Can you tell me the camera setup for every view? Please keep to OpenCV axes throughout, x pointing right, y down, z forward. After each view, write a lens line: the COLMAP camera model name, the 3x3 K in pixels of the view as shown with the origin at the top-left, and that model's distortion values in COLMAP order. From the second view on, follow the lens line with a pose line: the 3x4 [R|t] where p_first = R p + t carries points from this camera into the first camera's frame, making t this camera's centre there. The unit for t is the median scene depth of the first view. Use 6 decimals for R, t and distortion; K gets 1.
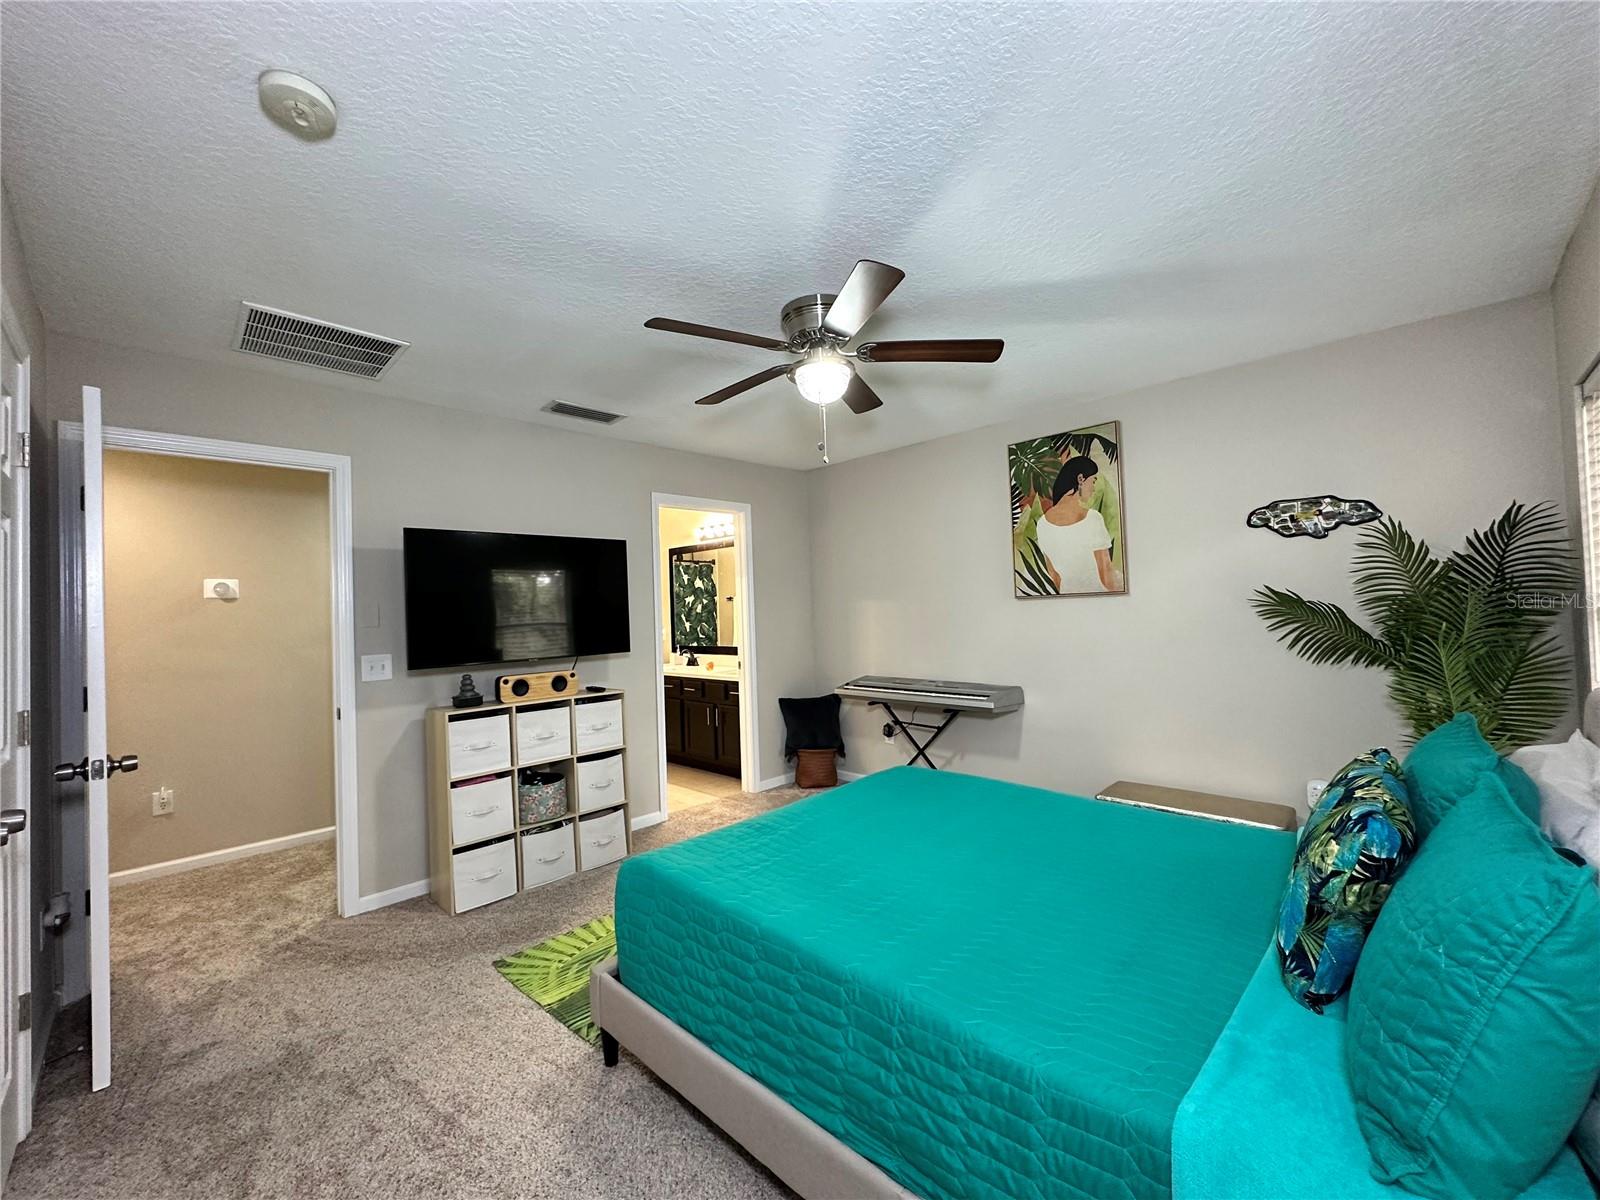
lens RADIAL K [[639.8, 0, 793.5], [0, 639.8, 598.4], [0, 0, 1]] dist [-0.006413, 0.002727]
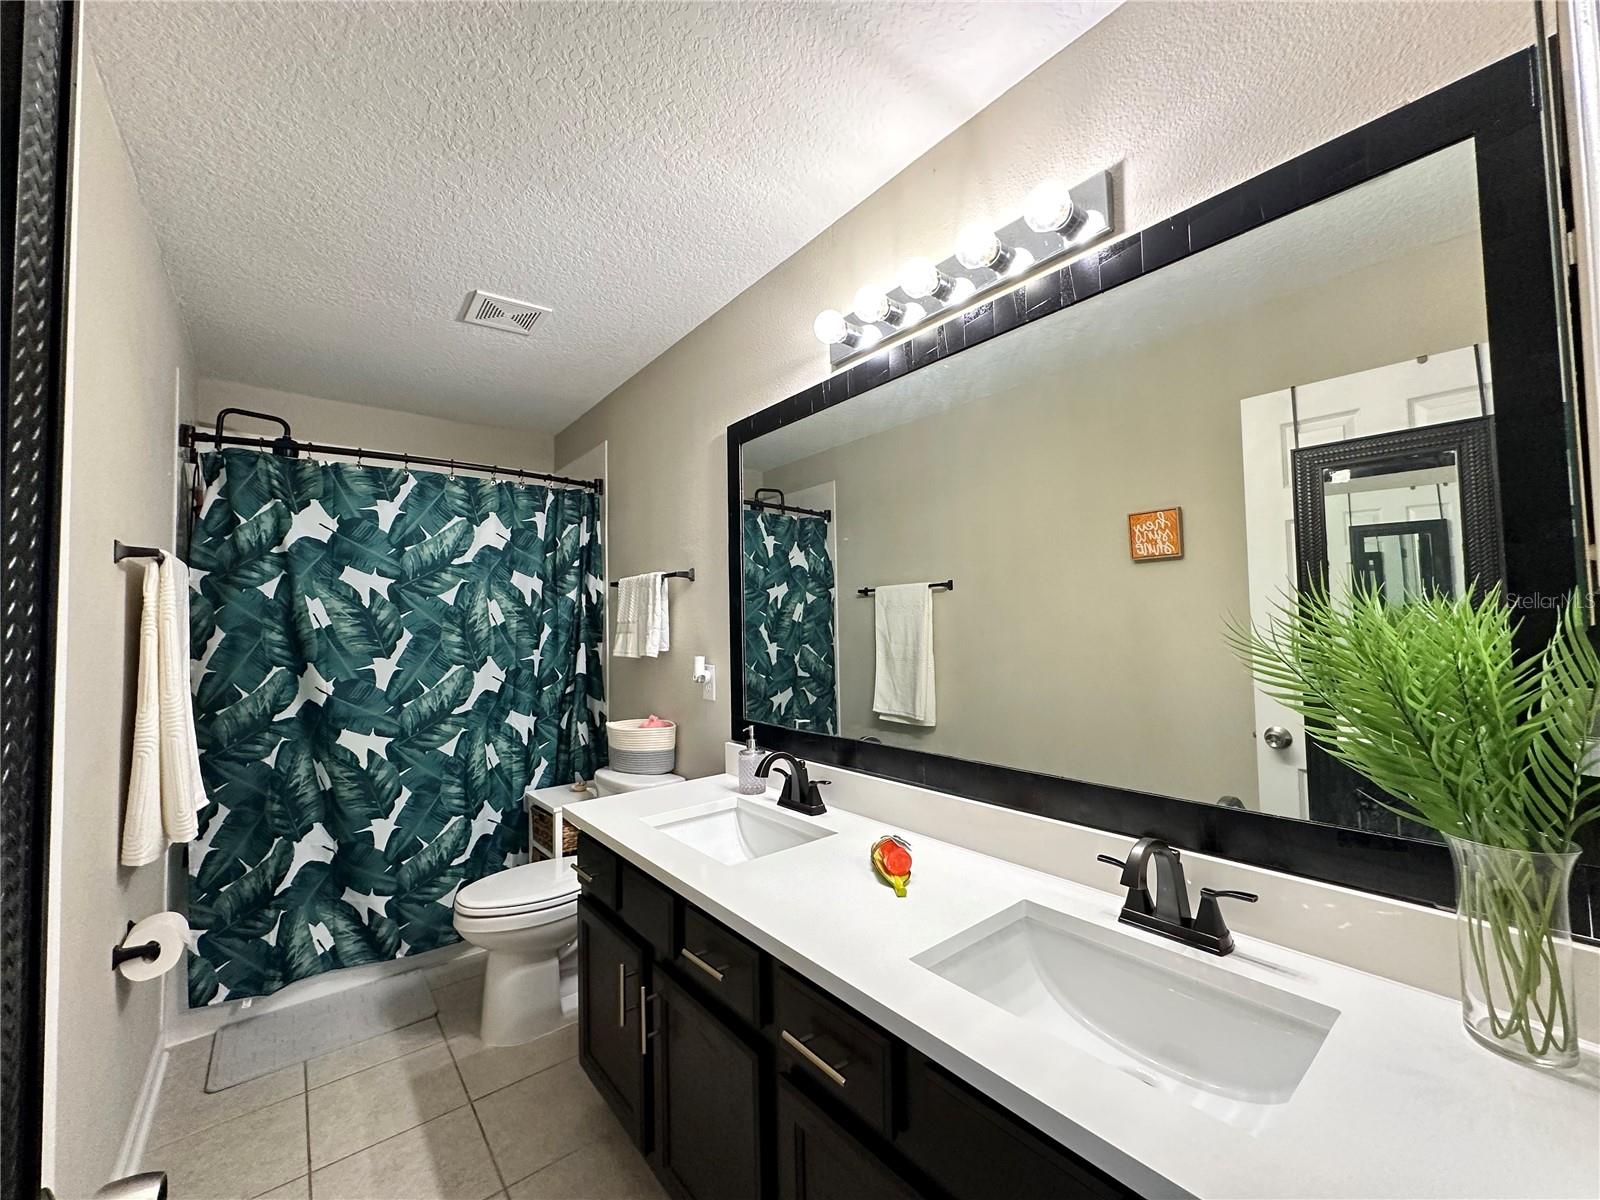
lens RADIAL K [[639.8, 0, 804.7], [0, 639.8, 601.7], [0, 0, 1]] dist [-0.006413, 0.002727]
pose [[0.995305, 0.009928, -0.096274, -0.100411], [-0.012045, 0.999698, -0.021435, 0.017752], [0.096032, 0.022494, 0.995124, 0.556243]]
